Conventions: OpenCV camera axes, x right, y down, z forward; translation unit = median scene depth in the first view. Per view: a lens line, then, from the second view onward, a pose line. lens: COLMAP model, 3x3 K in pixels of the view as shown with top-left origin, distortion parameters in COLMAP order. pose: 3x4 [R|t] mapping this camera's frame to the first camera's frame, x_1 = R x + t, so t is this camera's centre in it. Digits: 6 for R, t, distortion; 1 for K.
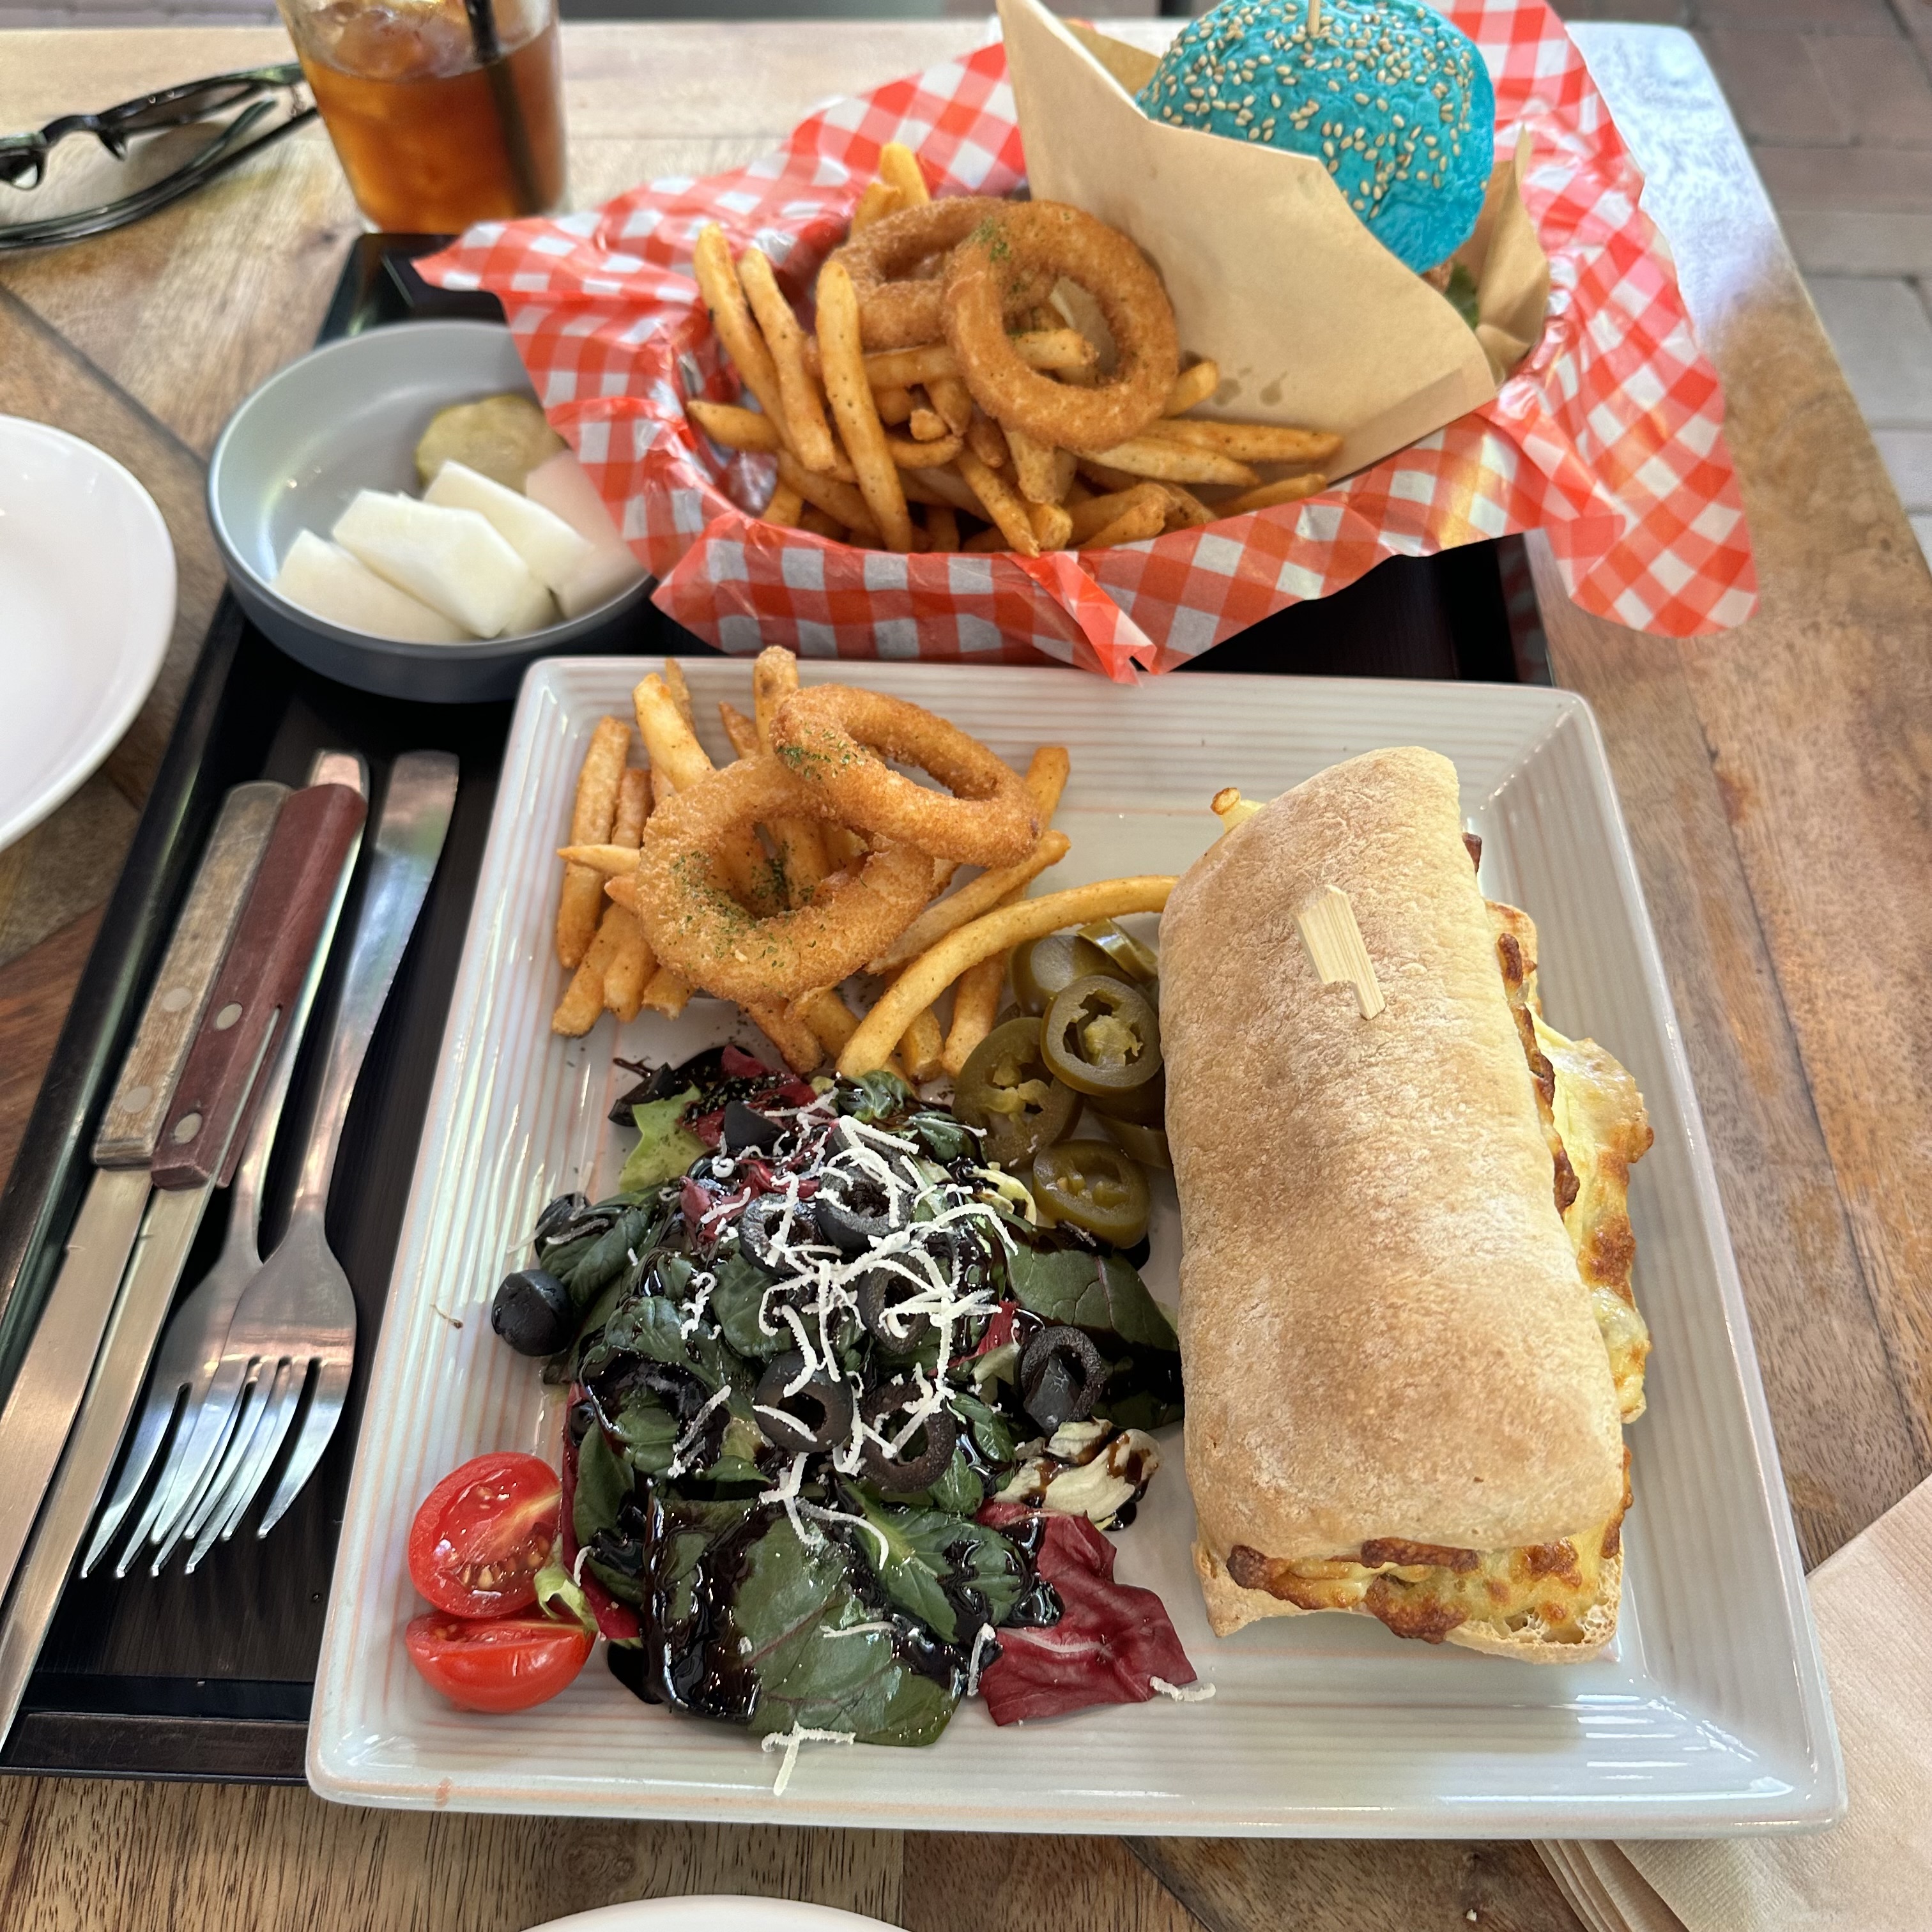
lens RADIAL K [[1825.3, 0, 966.0], [0, 1825.3, 966.0], [0, 0, 1]] dist [0.141621, -0.287482]
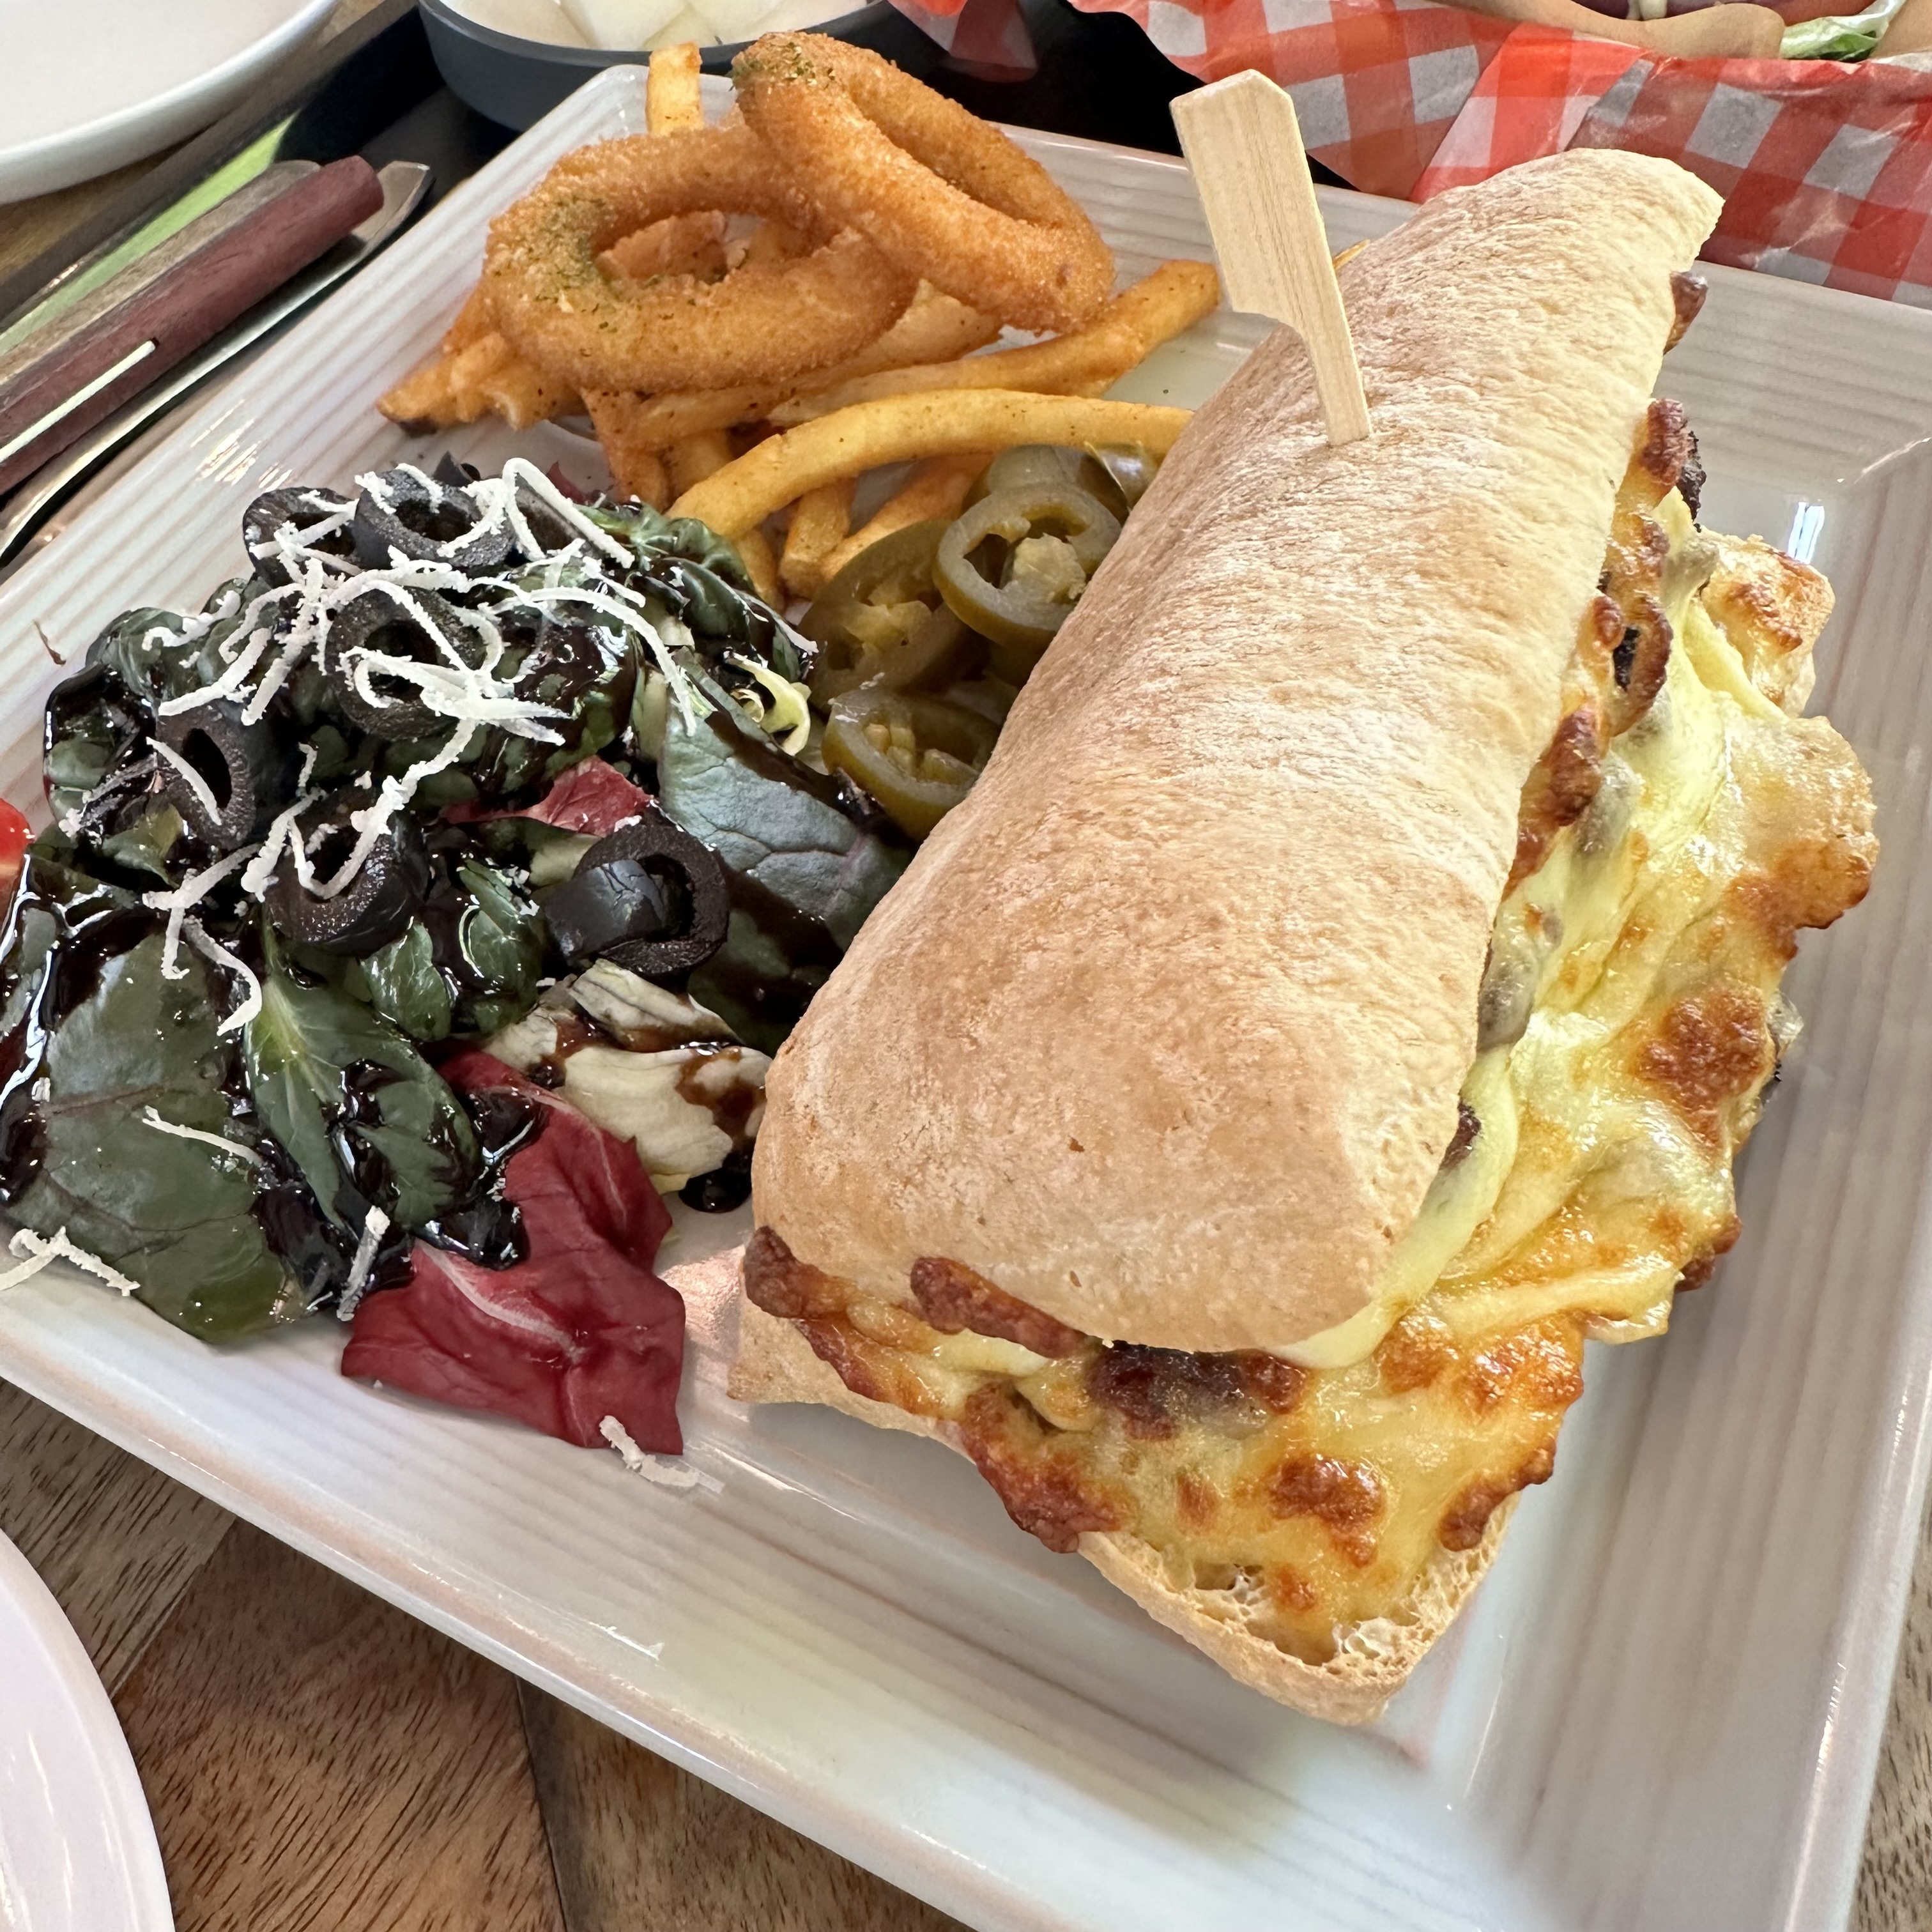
lens RADIAL K [[1817.7, 0, 830.7], [0, 1817.7, 908.4], [0, 0, 1]] dist [0.005528, -0.010877]
pose [[0.885232, 0.292676, -0.361532, 0.330854], [-0.315787, 0.948816, -0.005114, 0.214712], [0.341531, 0.118694, 0.932346, 0.473321]]
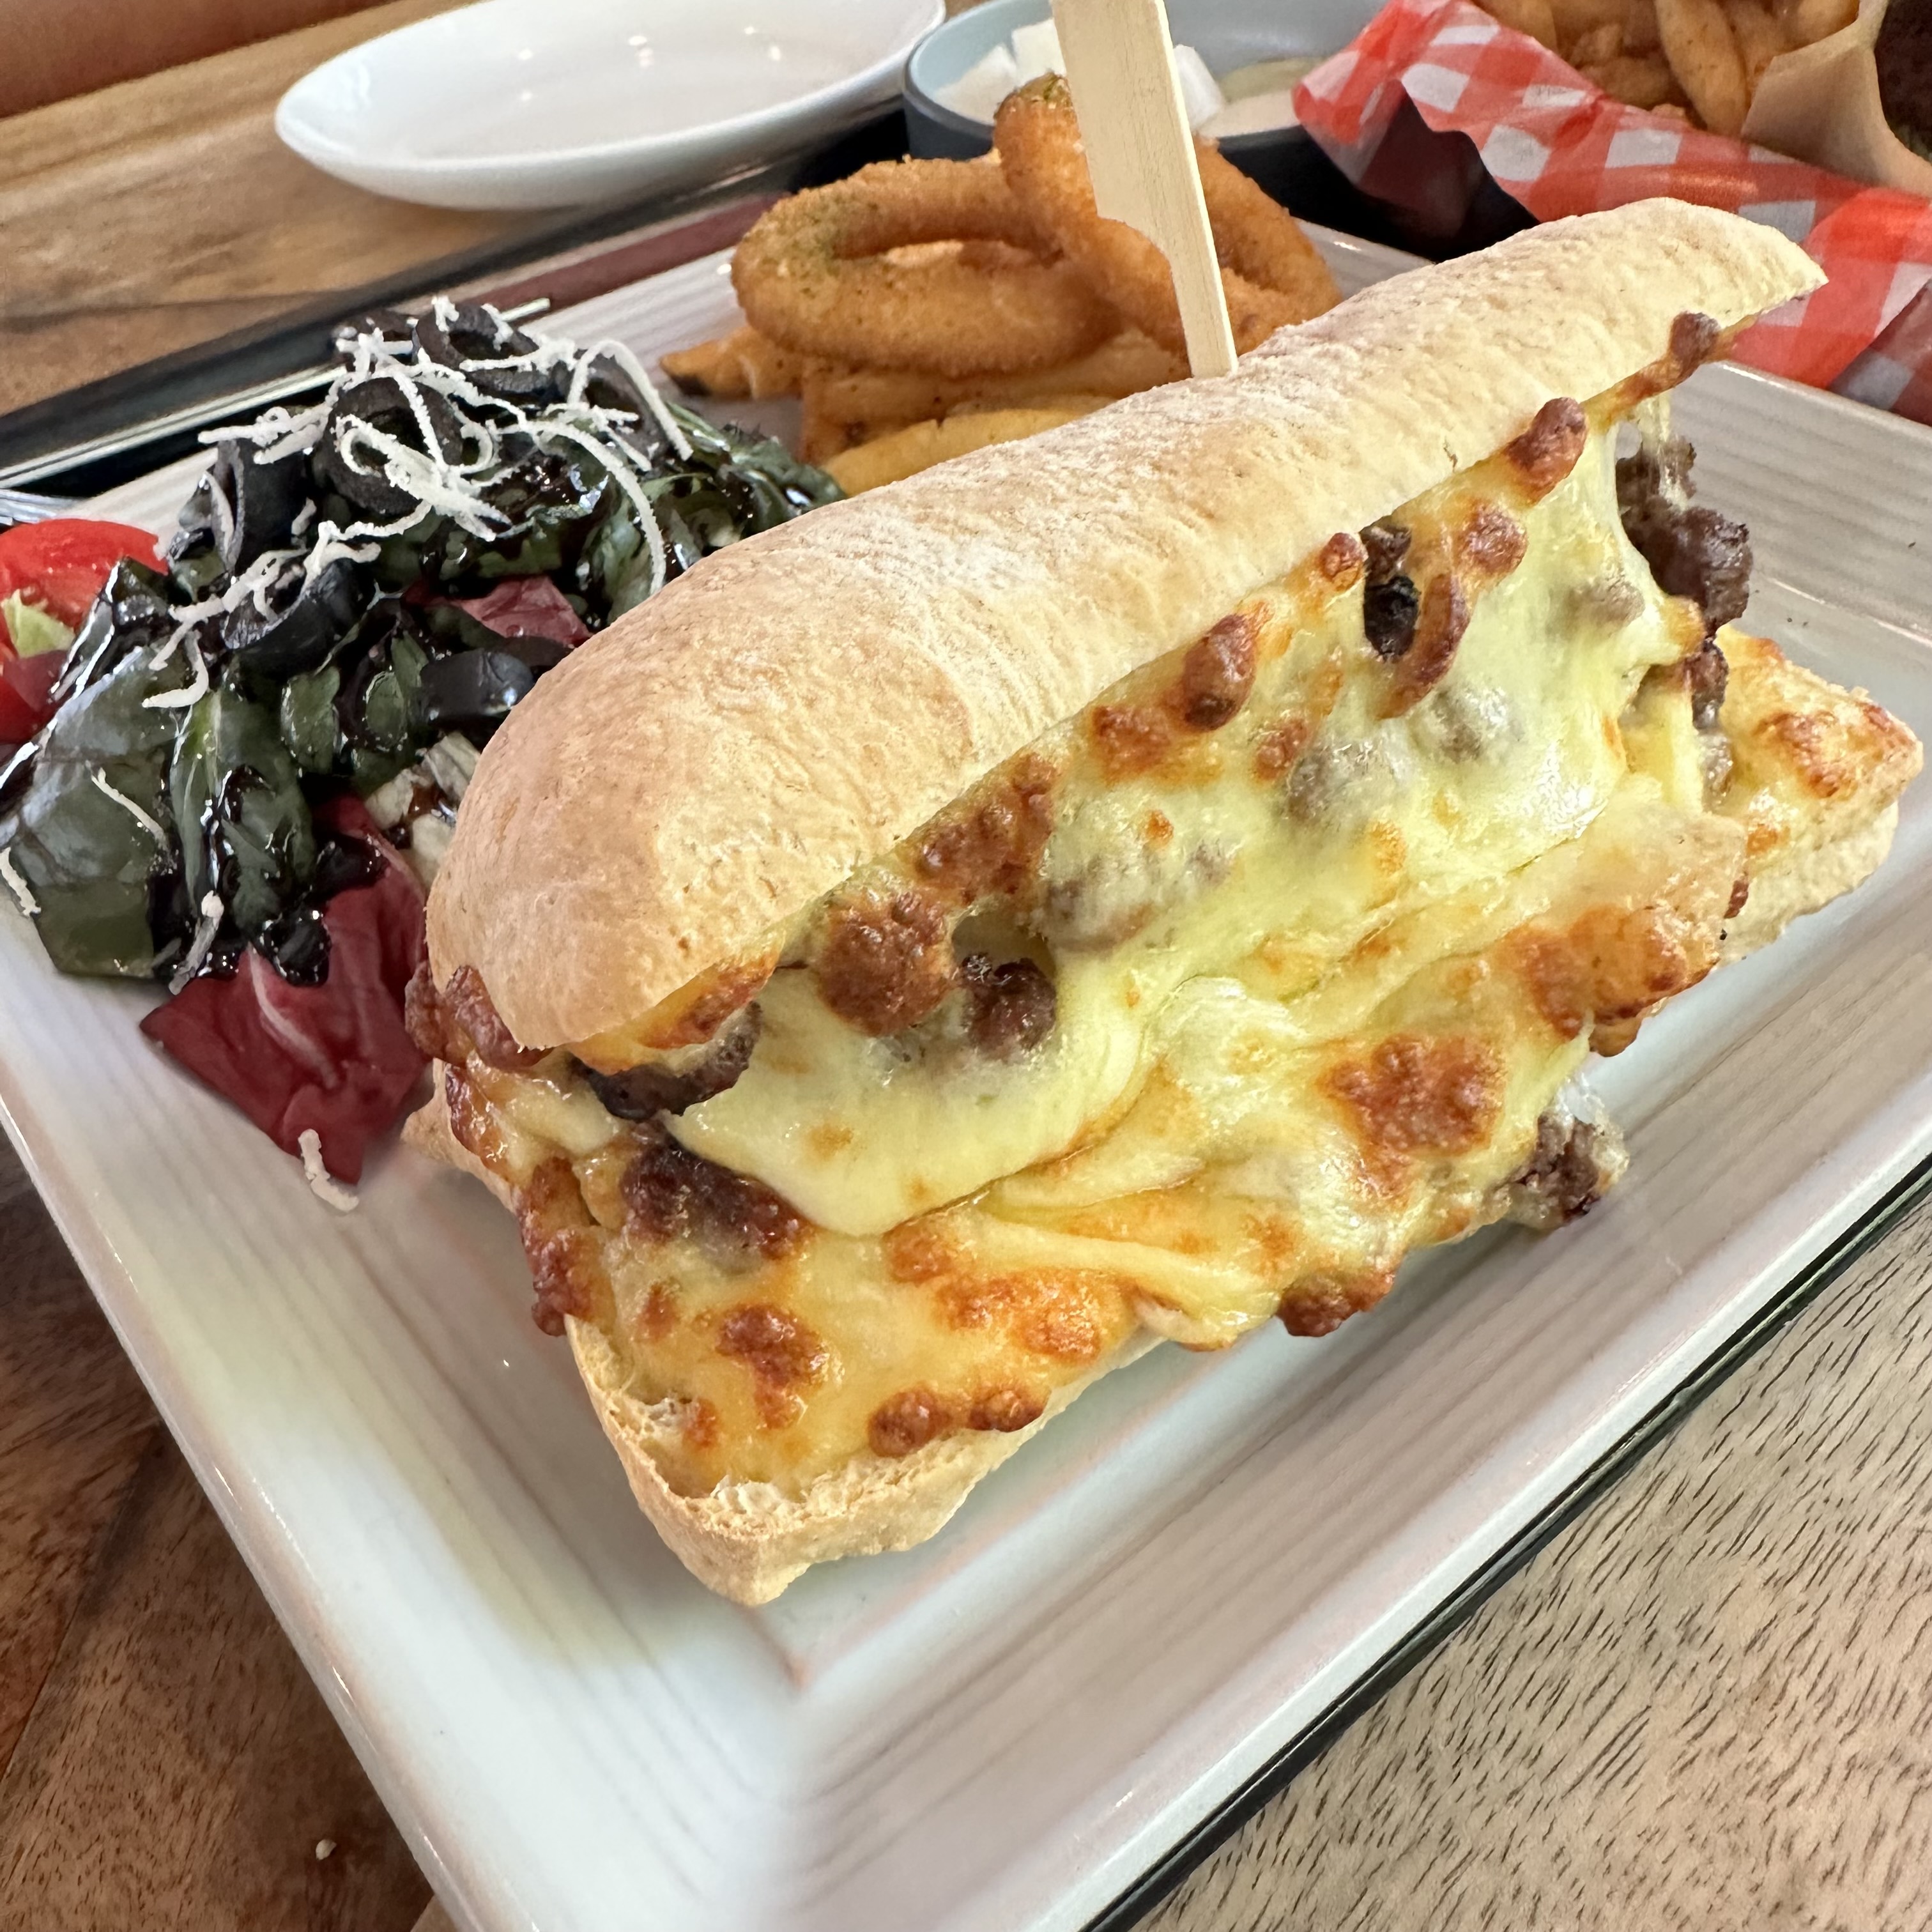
lens RADIAL K [[1817.7, 0, 830.7], [0, 1817.7, 908.4], [0, 0, 1]] dist [0.005528, -0.010877]
pose [[0.605792, 0.456168, -0.651864, 0.585957], [-0.579540, 0.814343, 0.031290, 0.204616], [0.545114, 0.358826, 0.757690, 0.611269]]
